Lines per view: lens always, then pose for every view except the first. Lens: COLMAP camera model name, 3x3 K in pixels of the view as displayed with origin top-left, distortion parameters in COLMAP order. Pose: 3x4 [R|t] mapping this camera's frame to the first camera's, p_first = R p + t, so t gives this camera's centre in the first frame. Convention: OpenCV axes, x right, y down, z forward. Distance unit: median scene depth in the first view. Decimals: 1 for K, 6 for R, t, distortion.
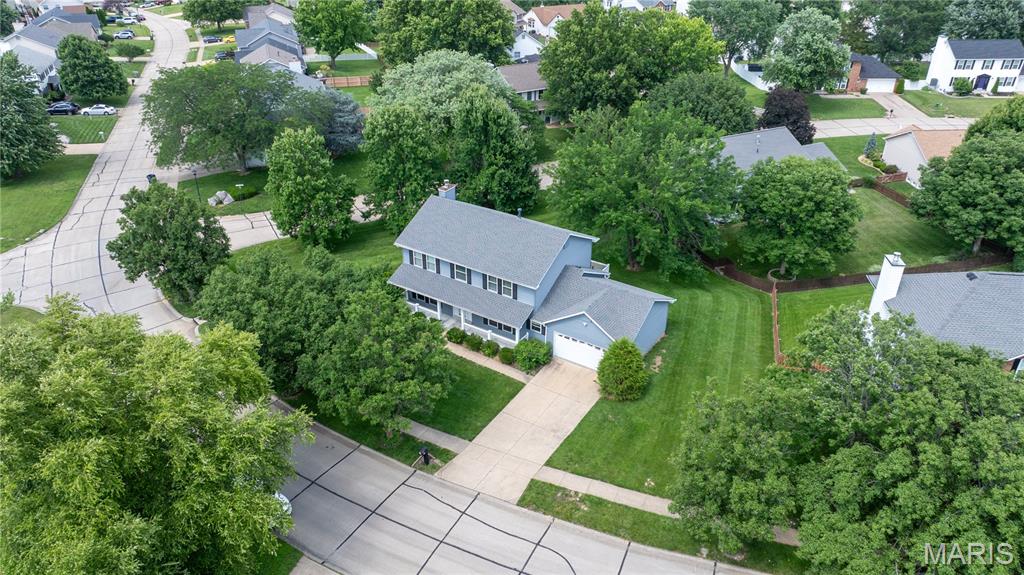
lens RADIAL K [[718.1, 0, 512.0], [0, 718.1, 287.5], [0, 0, 1]] dist [-0.040299, 0.041823]
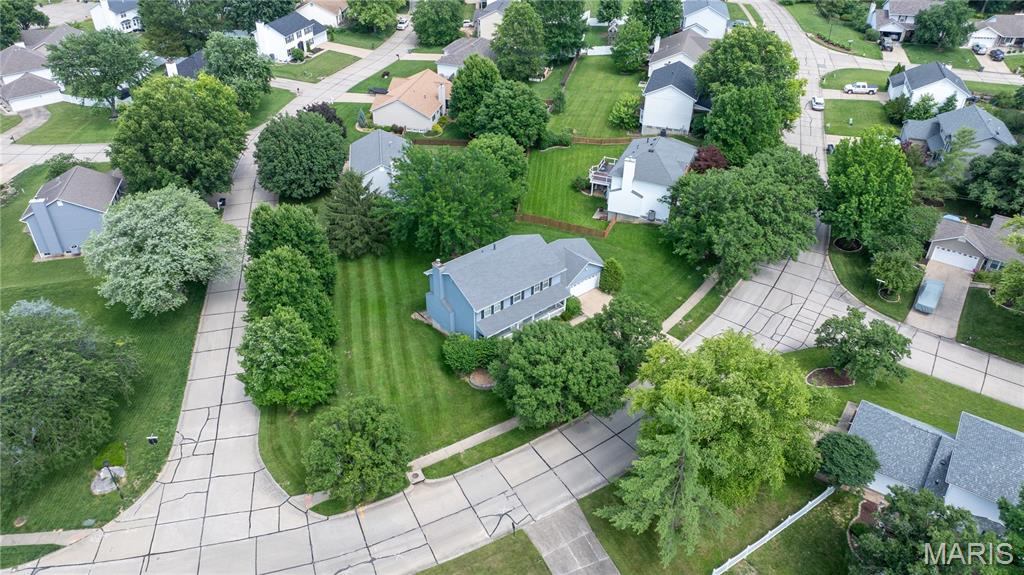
lens RADIAL K [[744.0, 0, 503.6], [0, 744.0, 285.0], [0, 0, 1]] dist [-0.047736, 0.045759]
pose [[0.290347, -0.540547, 0.789625, -1.362301], [0.464182, 0.801148, 0.377753, -0.673997], [-0.836800, 0.256850, 0.483523, 0.308447]]
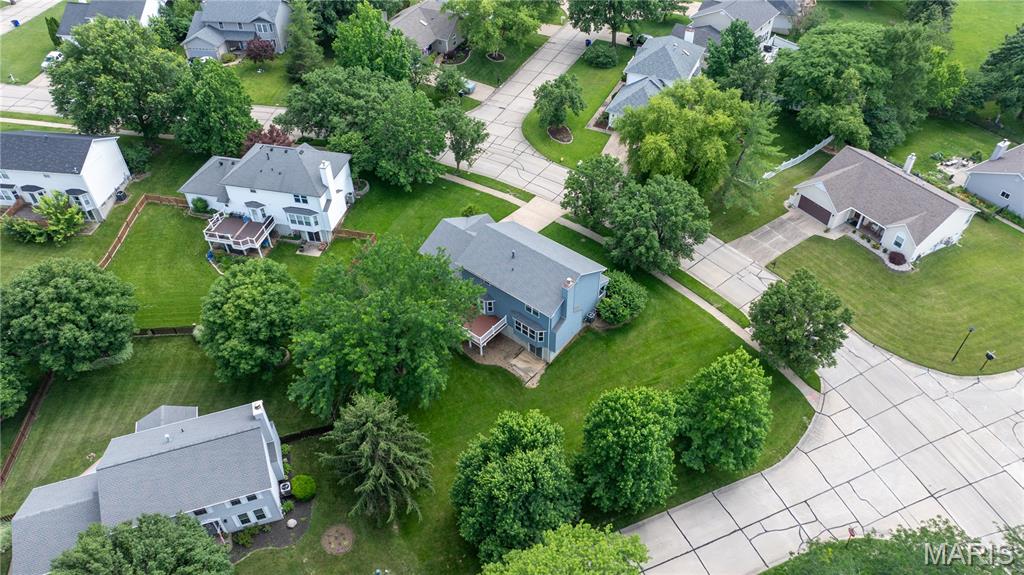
lens RADIAL K [[718.1, 0, 512.0], [0, 718.1, 287.5], [0, 0, 1]] dist [-0.040299, 0.041823]
pose [[-0.992774, -0.079431, 0.089952, -0.124052], [0.059669, 0.323606, 0.944309, -1.506950], [-0.104116, 0.942852, -0.316528, 1.666380]]
